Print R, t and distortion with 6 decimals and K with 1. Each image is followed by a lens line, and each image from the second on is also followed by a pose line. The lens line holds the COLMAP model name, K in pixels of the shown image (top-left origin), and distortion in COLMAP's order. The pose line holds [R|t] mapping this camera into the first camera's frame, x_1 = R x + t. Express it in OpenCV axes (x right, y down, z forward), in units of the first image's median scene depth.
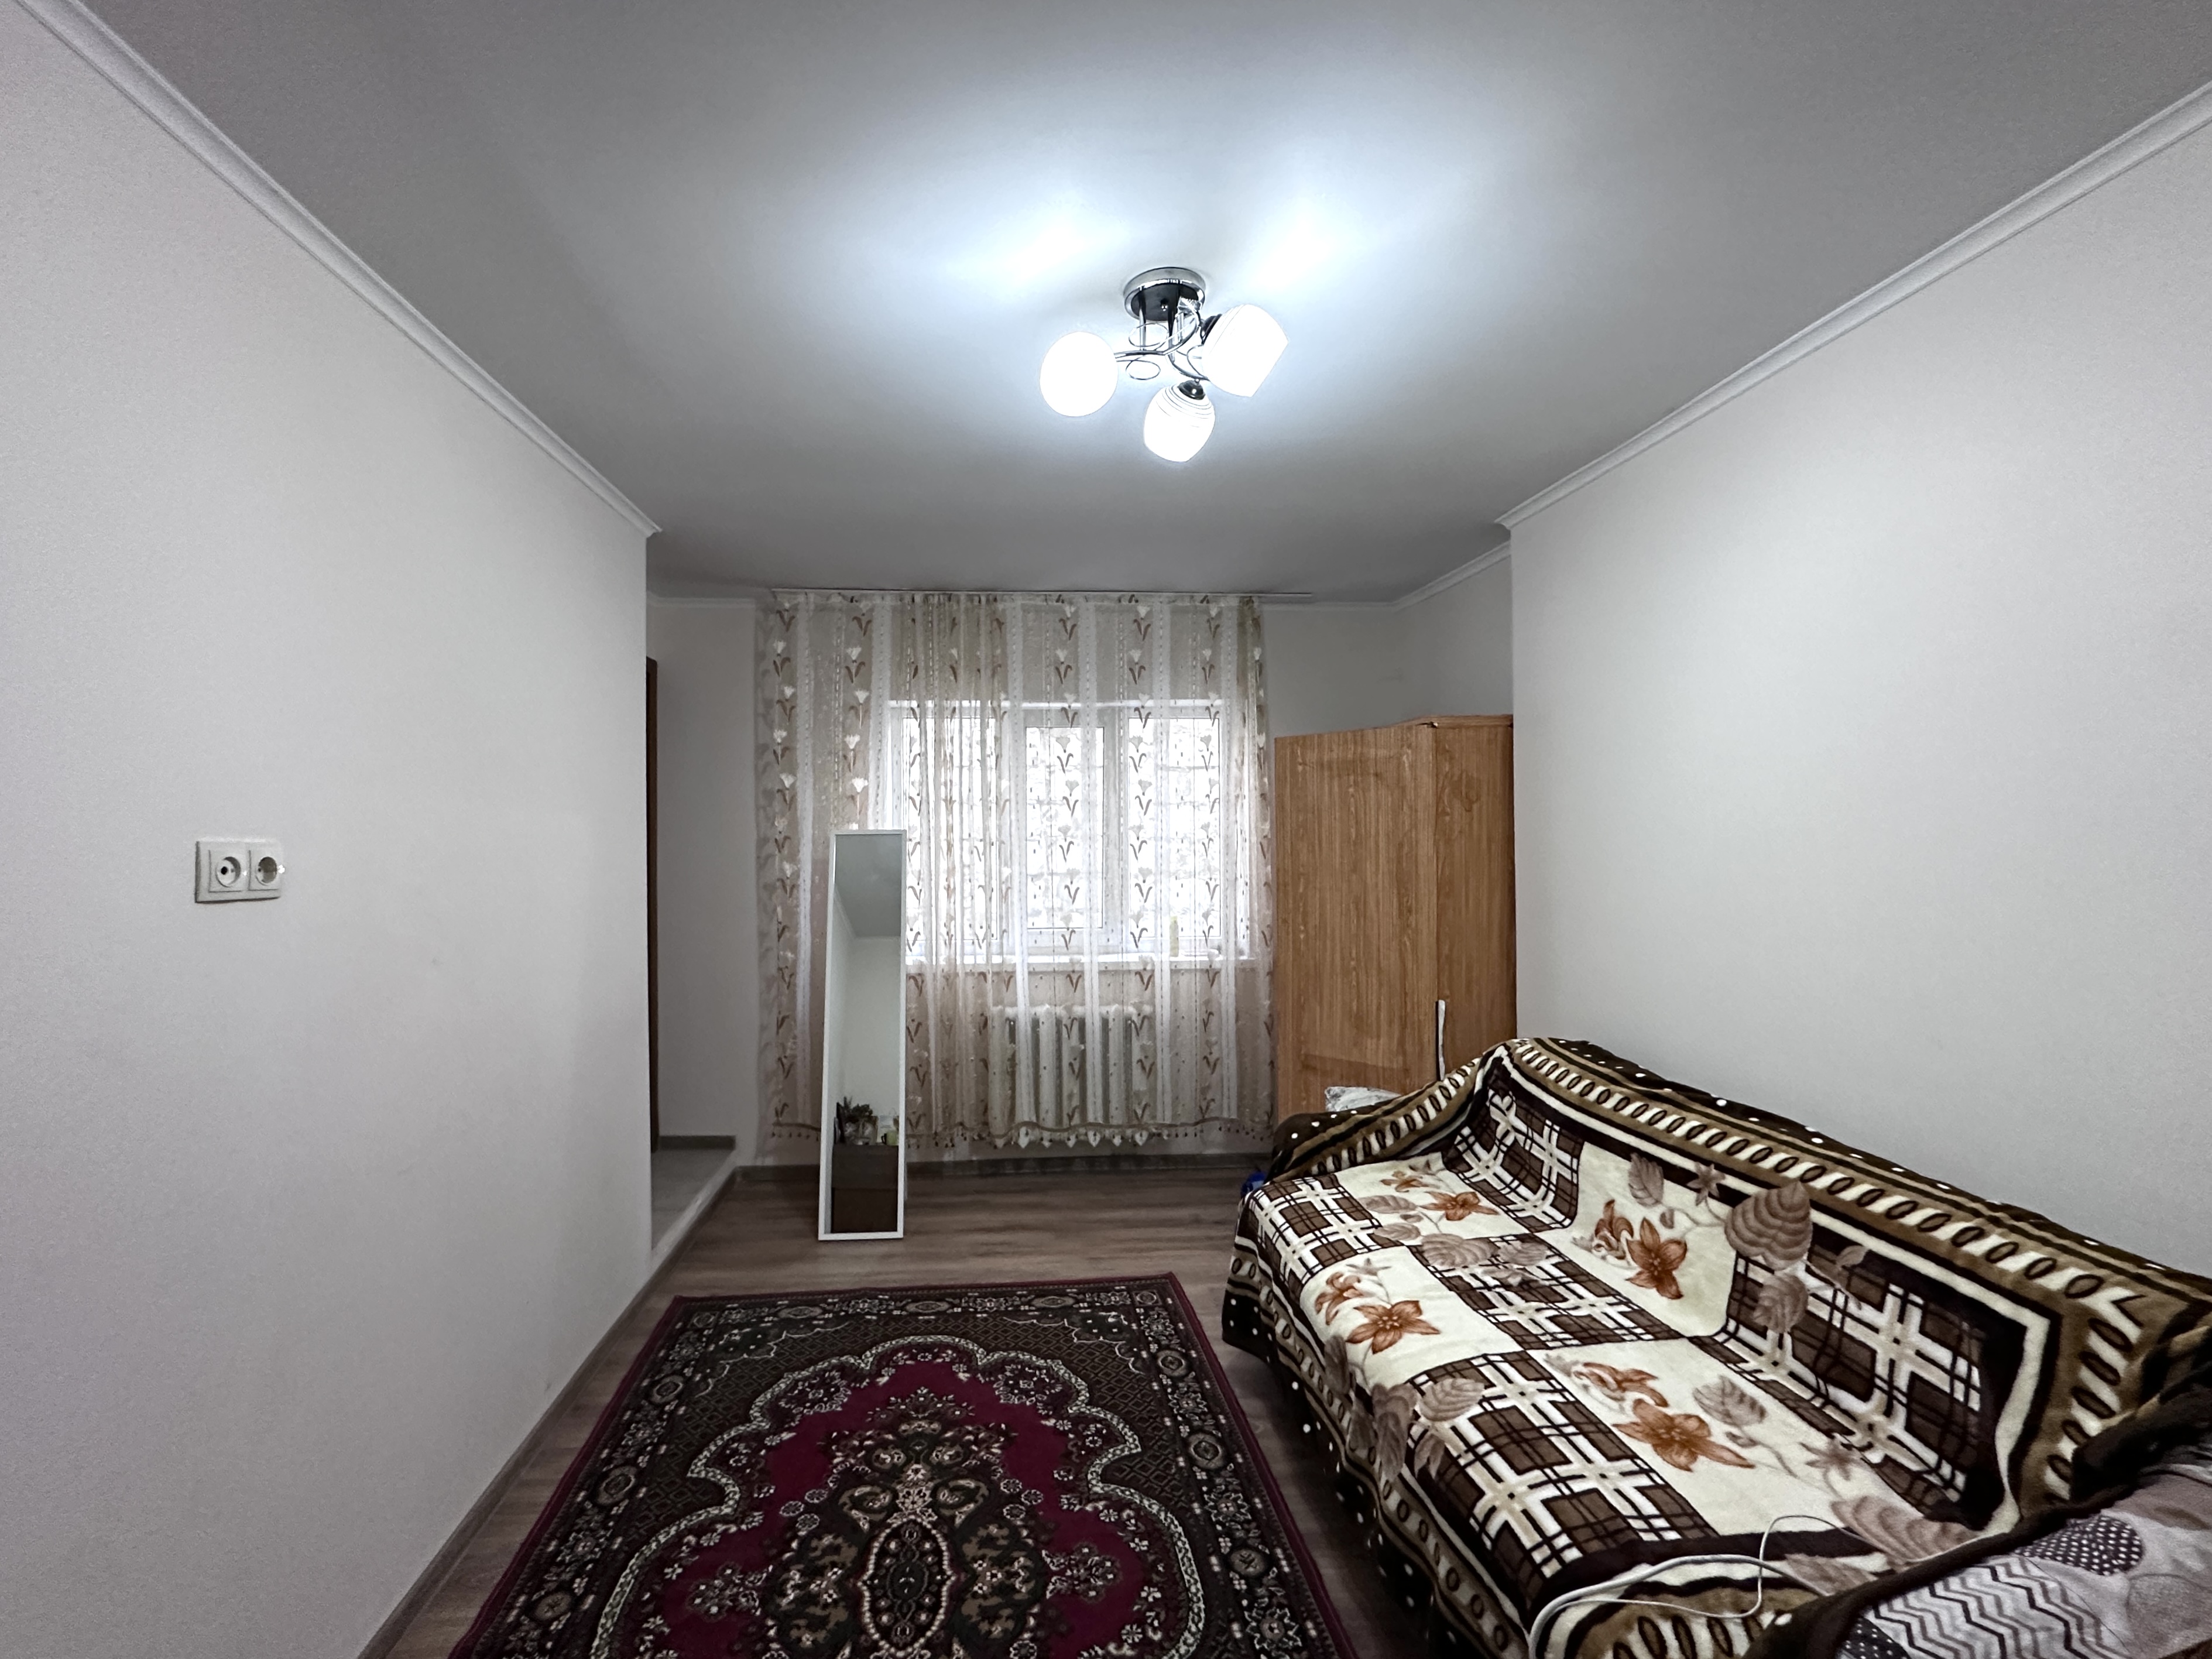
lens RADIAL K [[951.0, 0, 1024.8], [0, 951.0, 826.7], [0, 0, 1]] dist [-0.004899, 0.000867]
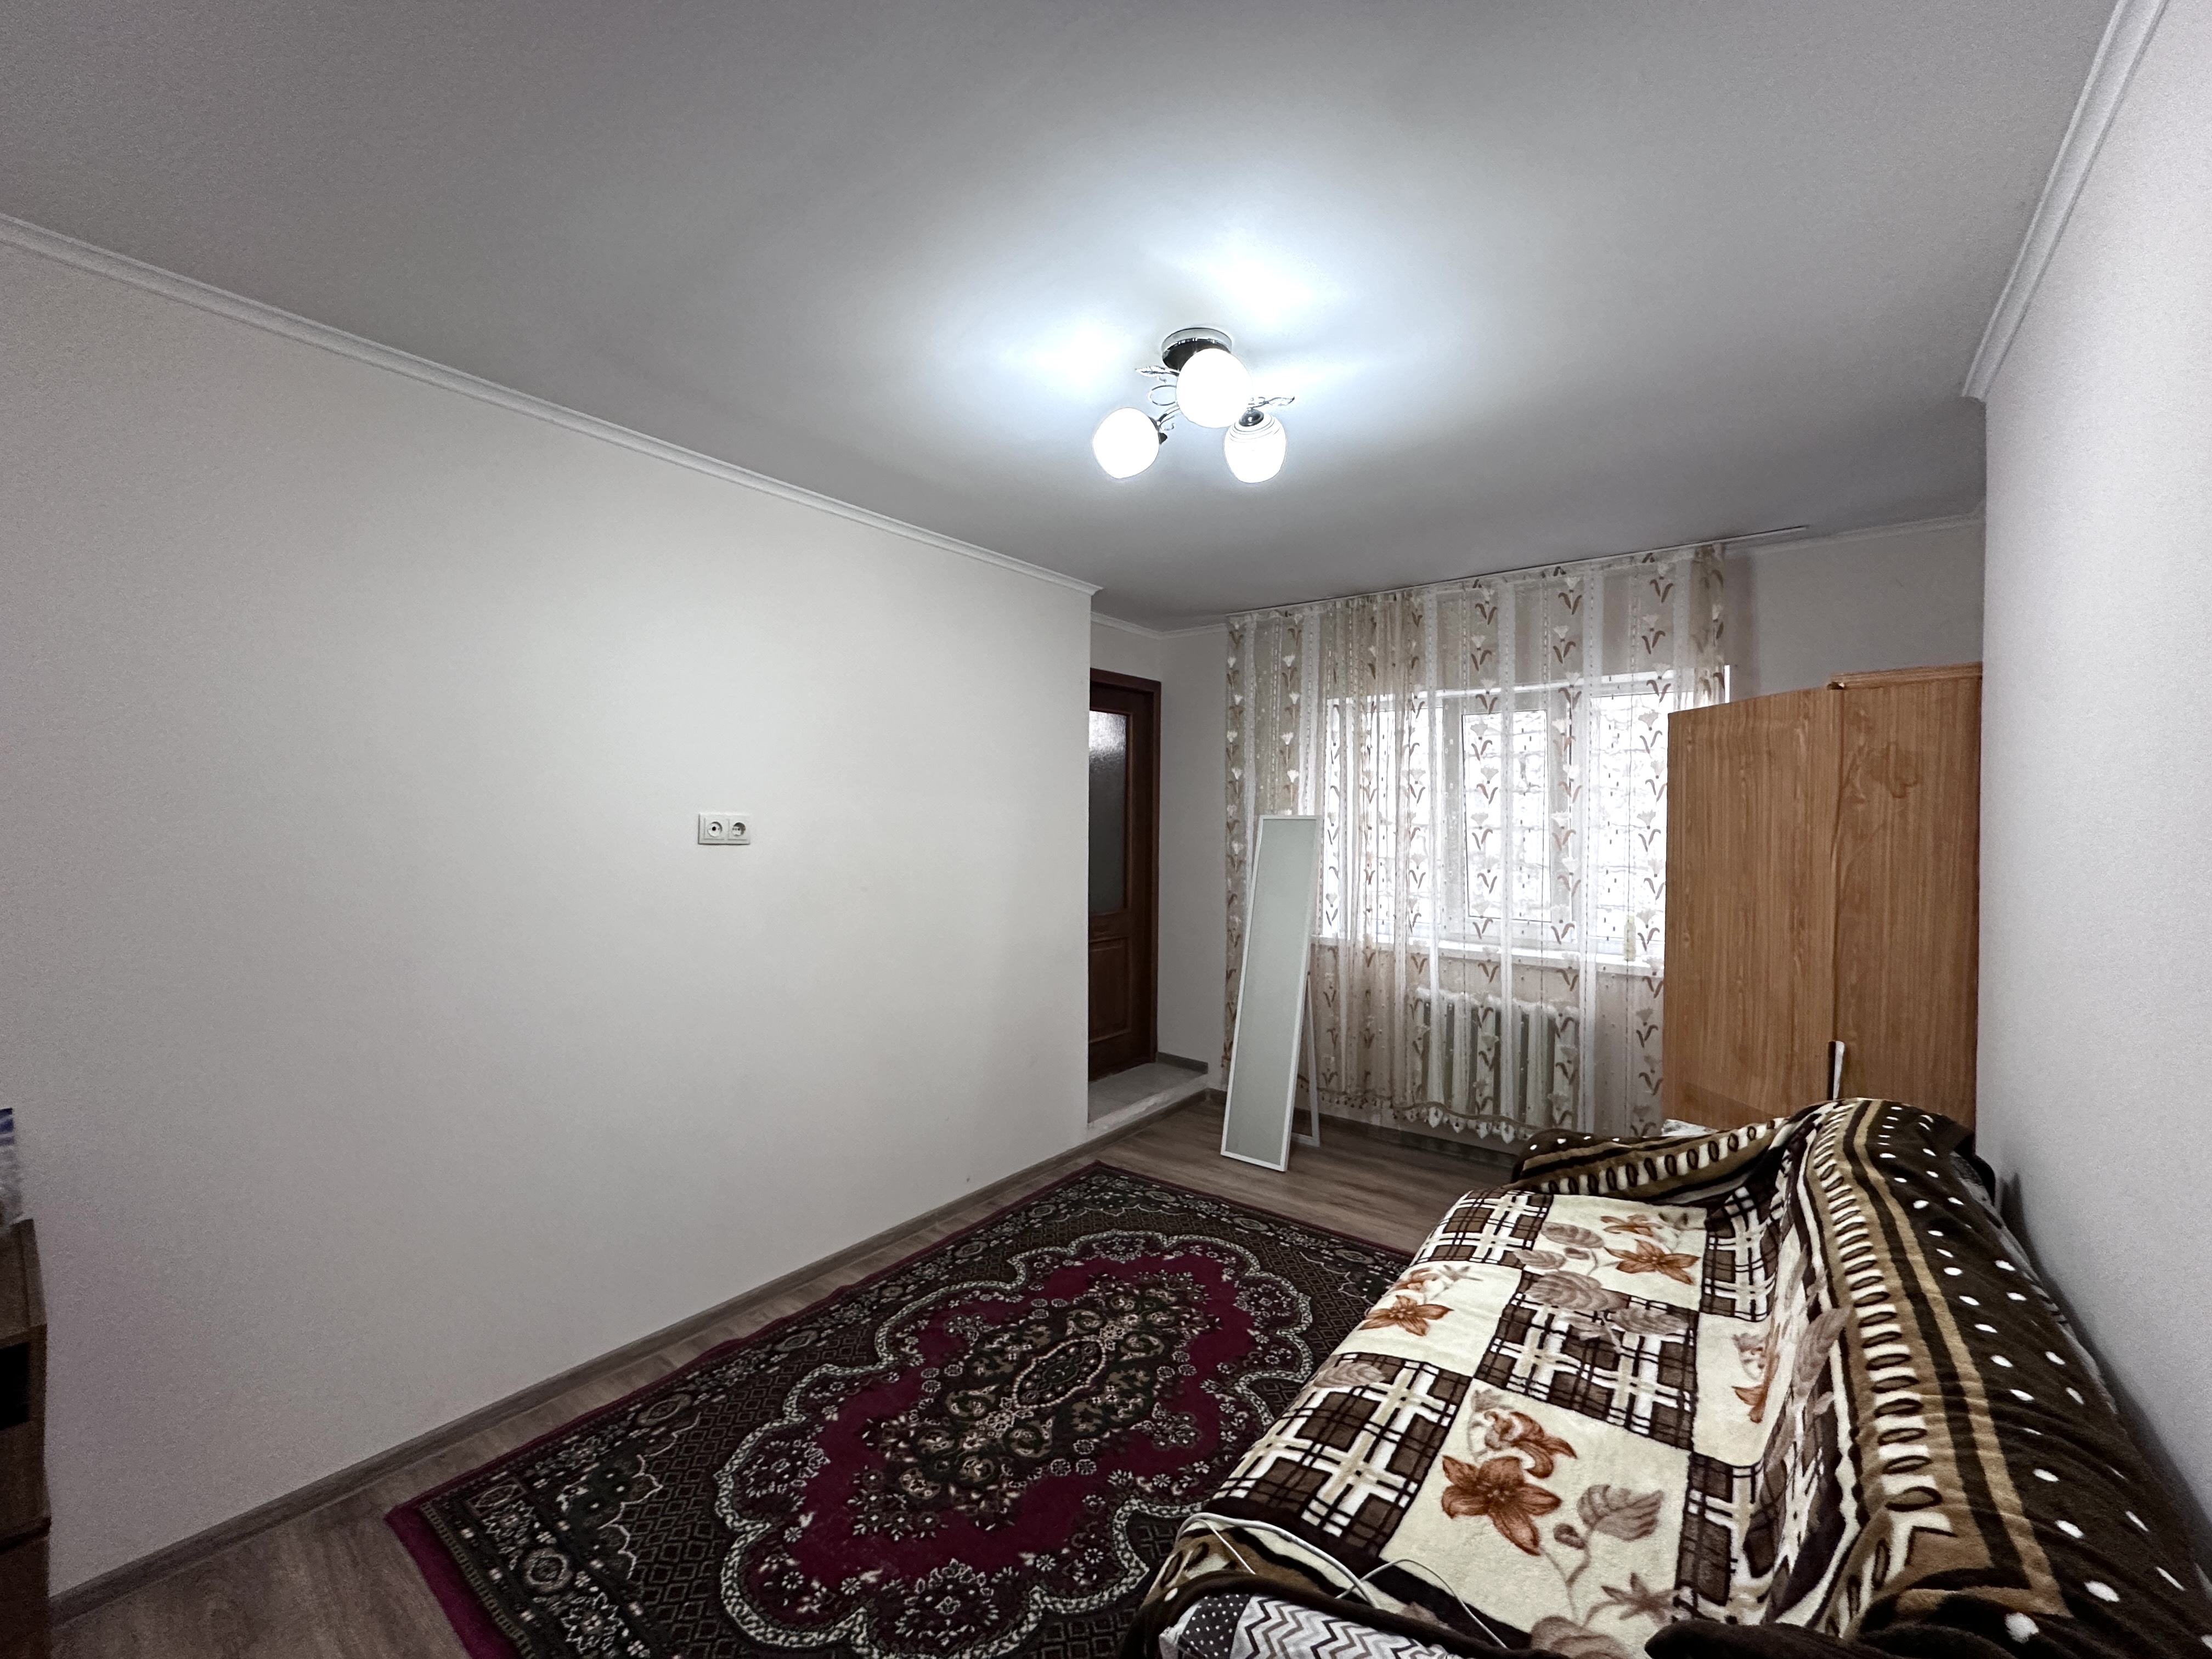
lens RADIAL K [[884.4, 0, 1103.8], [0, 884.4, 827.8], [0, 0, 1]] dist [-0.005287, 0.001139]
pose [[0.755993, 0.019928, -0.654277, 0.593585], [-0.010268, 0.999775, 0.018587, 0.001253], [0.654500, -0.007334, 0.756027, 0.084156]]
